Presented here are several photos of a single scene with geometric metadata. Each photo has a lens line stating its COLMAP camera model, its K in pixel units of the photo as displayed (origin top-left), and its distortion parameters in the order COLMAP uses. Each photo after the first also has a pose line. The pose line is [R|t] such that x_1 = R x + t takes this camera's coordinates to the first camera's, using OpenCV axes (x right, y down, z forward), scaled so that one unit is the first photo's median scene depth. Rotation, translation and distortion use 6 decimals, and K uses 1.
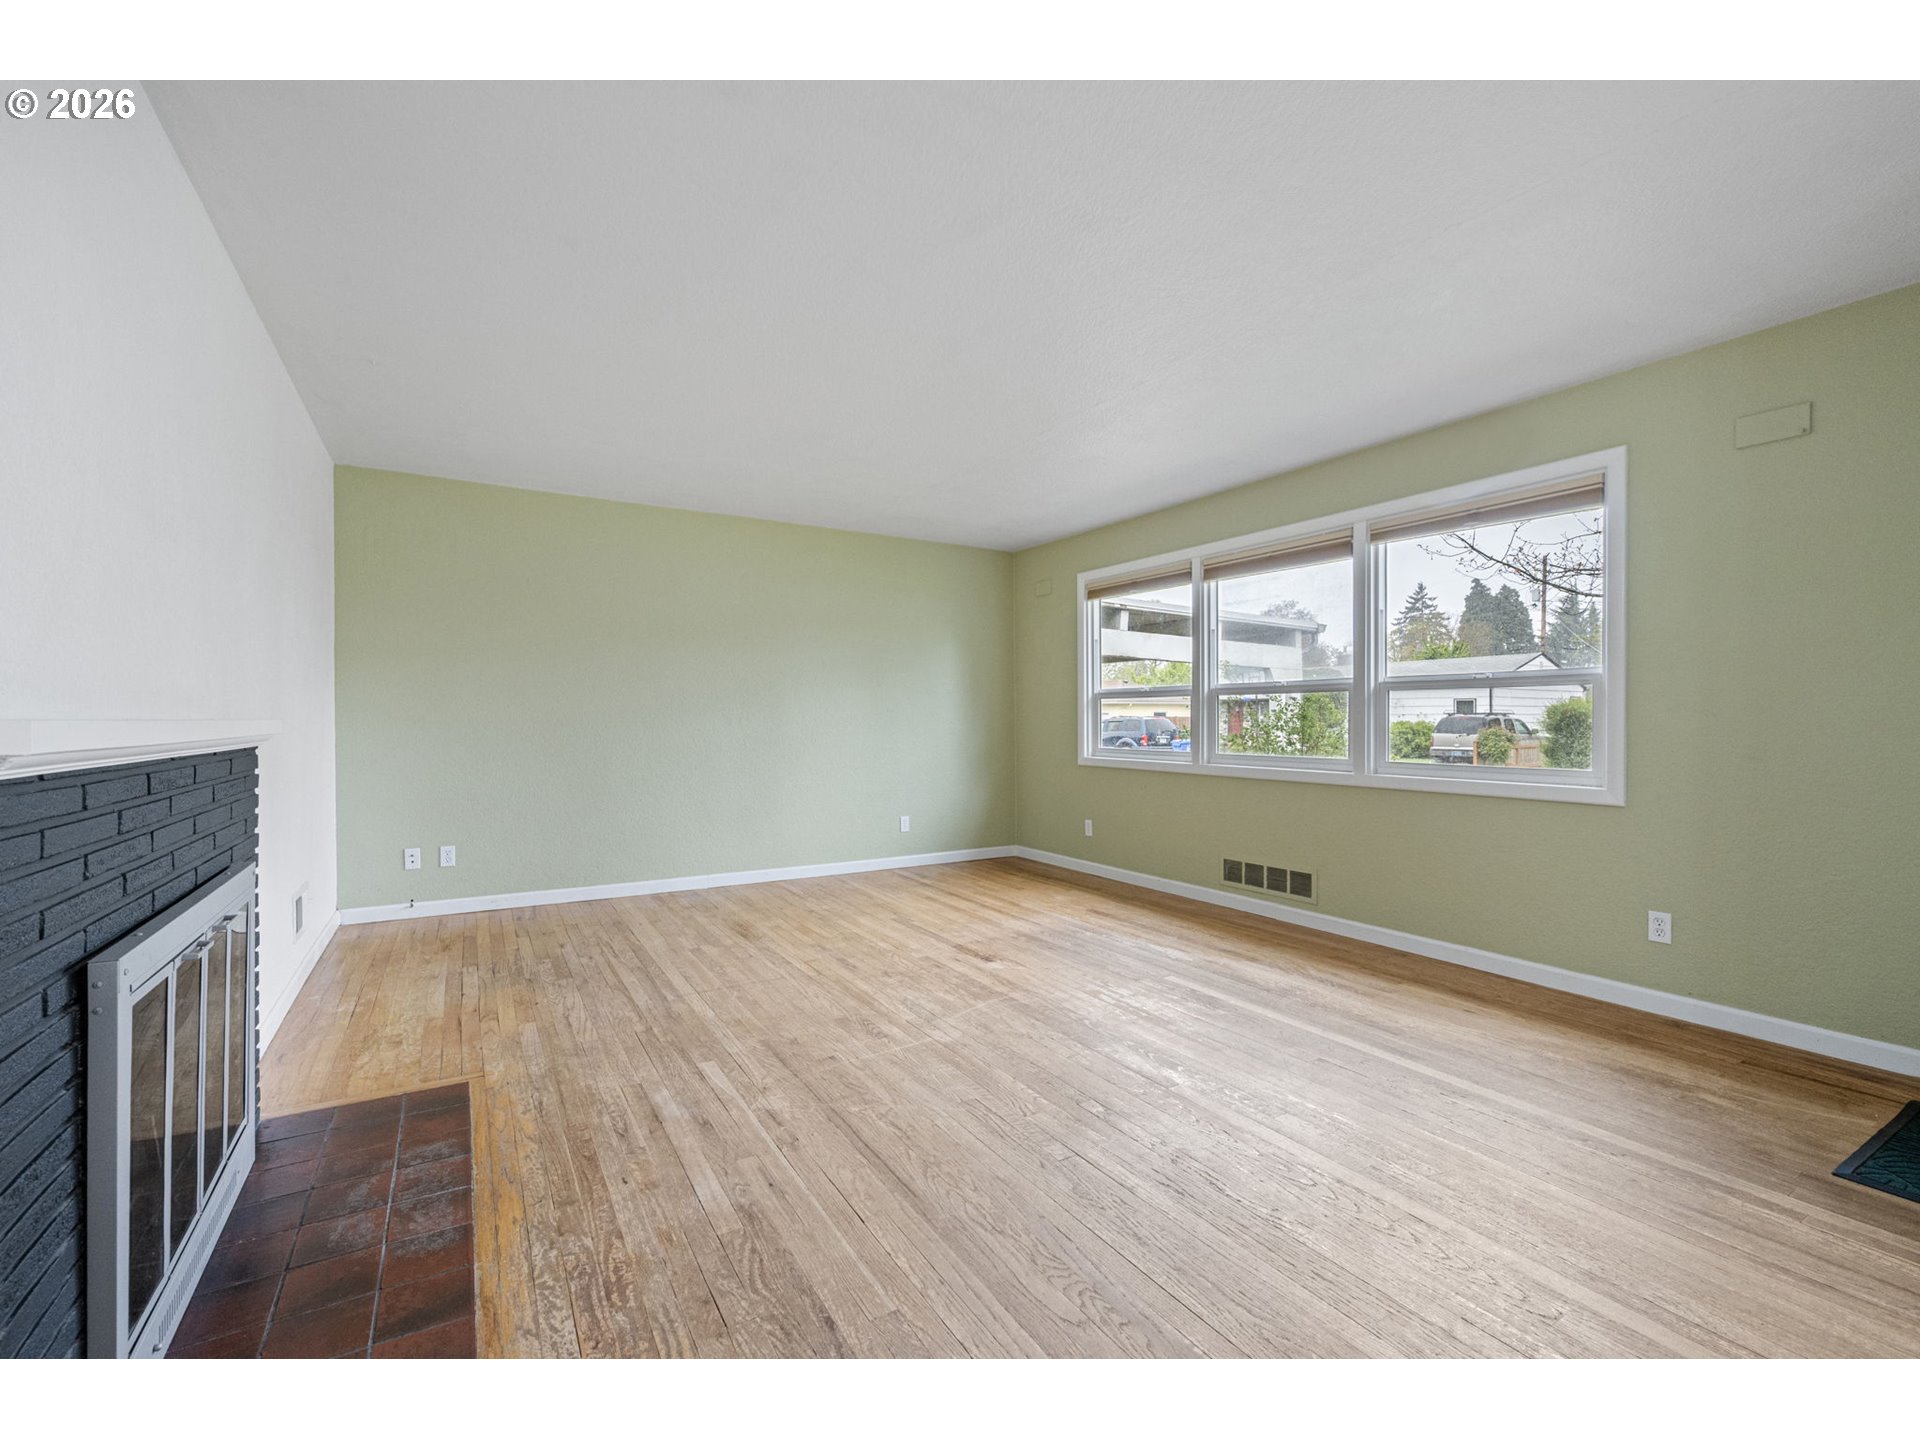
lens RADIAL K [[843.9, 0, 951.4], [0, 843.9, 739.6], [0, 0, 1]] dist [-0.003181, 0.002738]
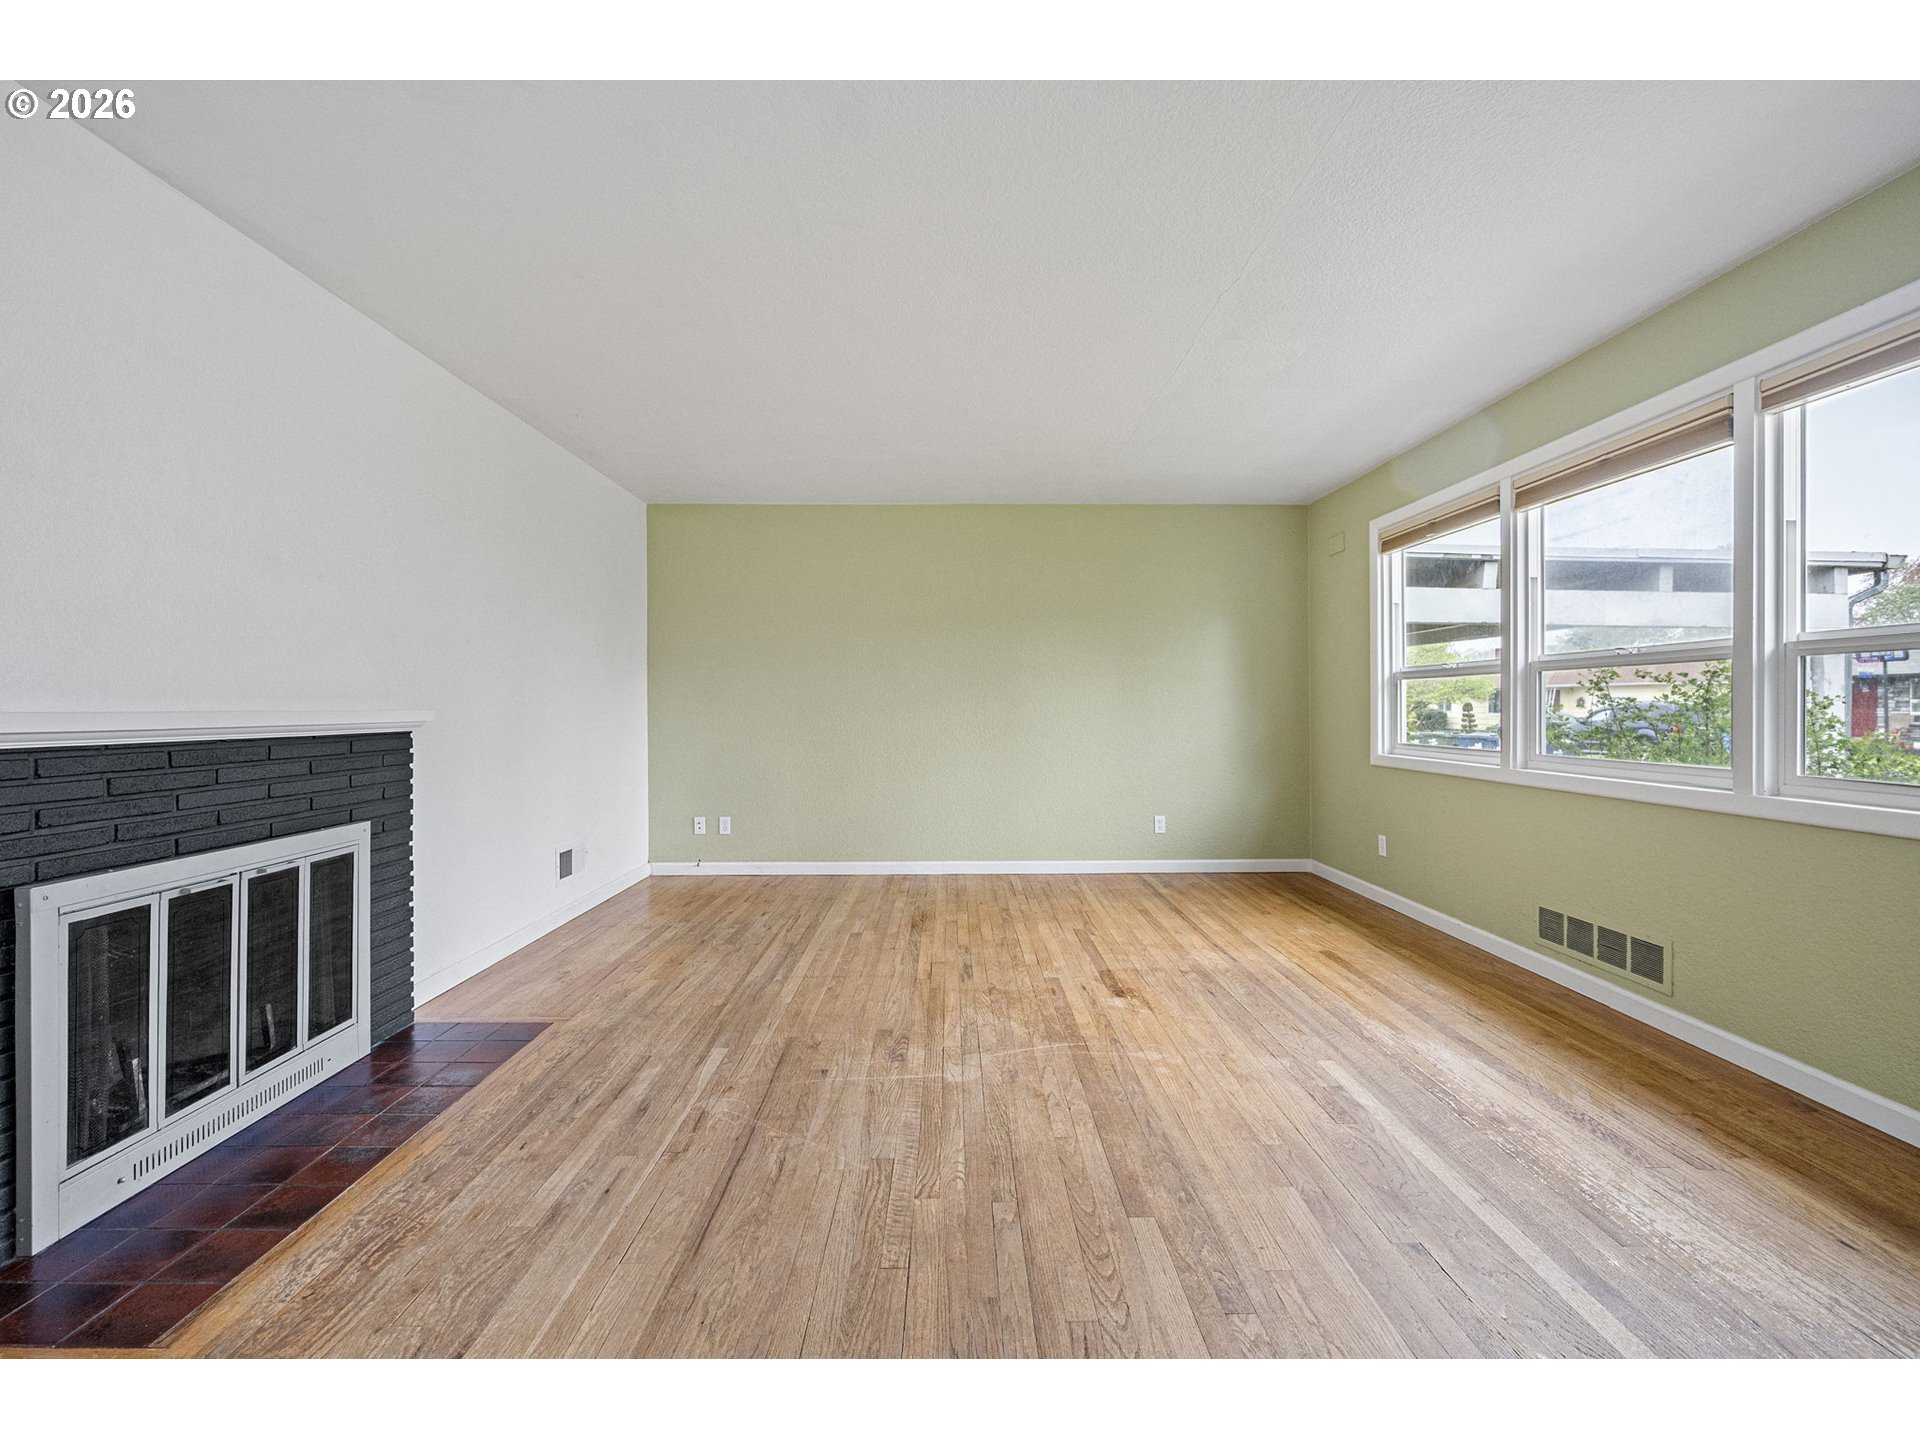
lens RADIAL K [[843.9, 0, 931.7], [0, 843.9, 717.7], [0, 0, 1]] dist [-0.003181, 0.002738]
pose [[0.858161, 0.002805, -0.513373, 0.288811], [-0.008517, 0.999925, -0.008773, -0.003826], [0.513310, 0.011901, 0.858121, 0.172098]]
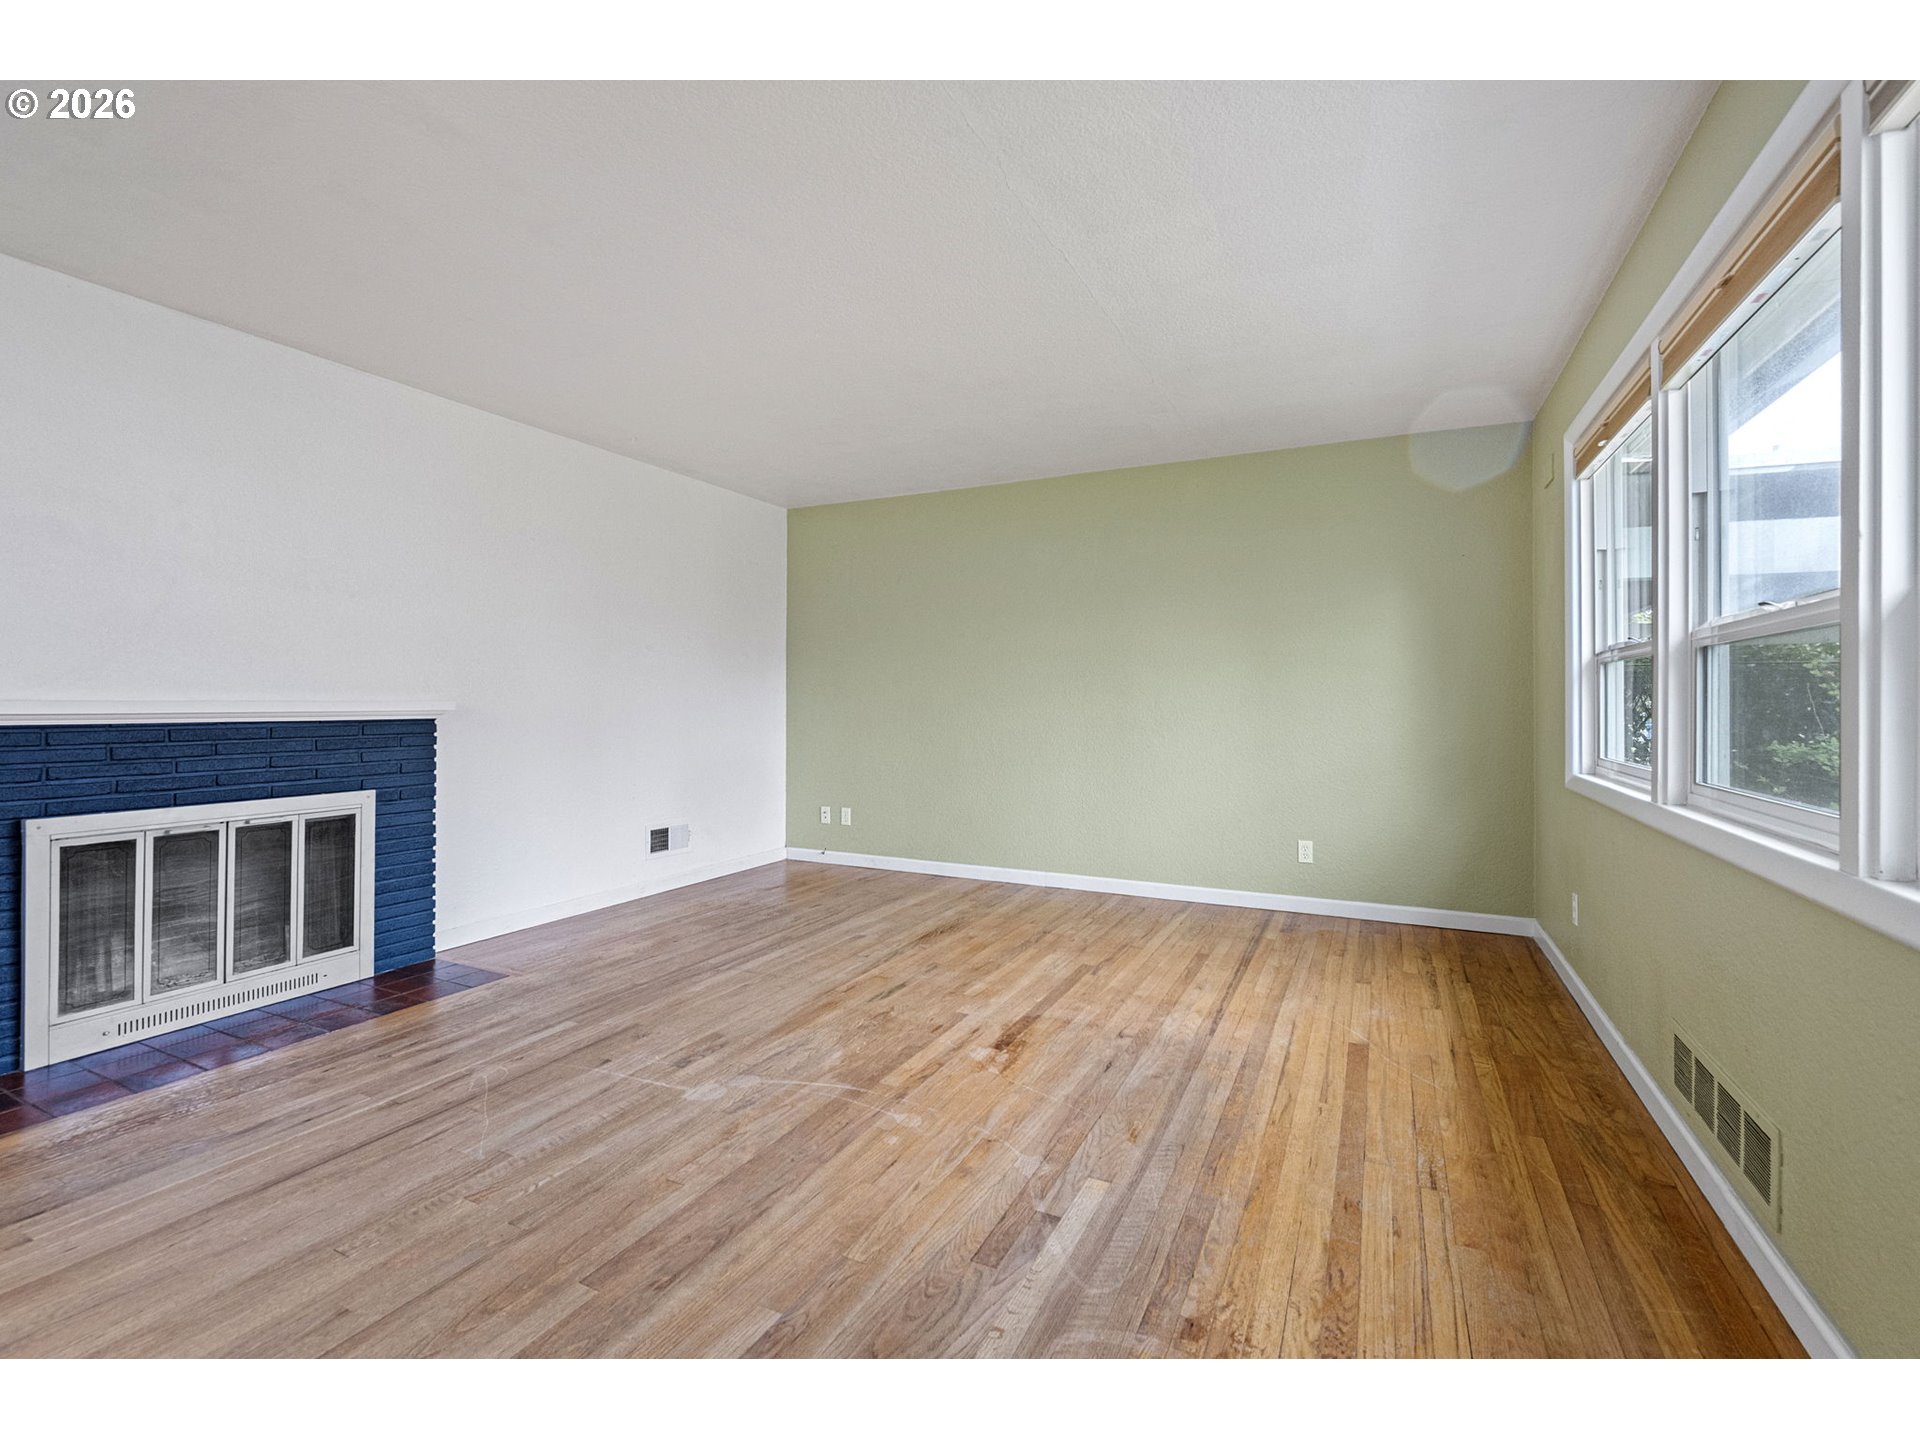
lens RADIAL K [[843.9, 0, 925.9], [0, 843.9, 719.7], [0, 0, 1]] dist [-0.003181, 0.002738]
pose [[0.533268, 0.017057, -0.845775, 0.553658], [-0.023535, 0.999709, 0.005322, -0.010777], [0.845619, 0.017067, 0.533514, 0.525515]]
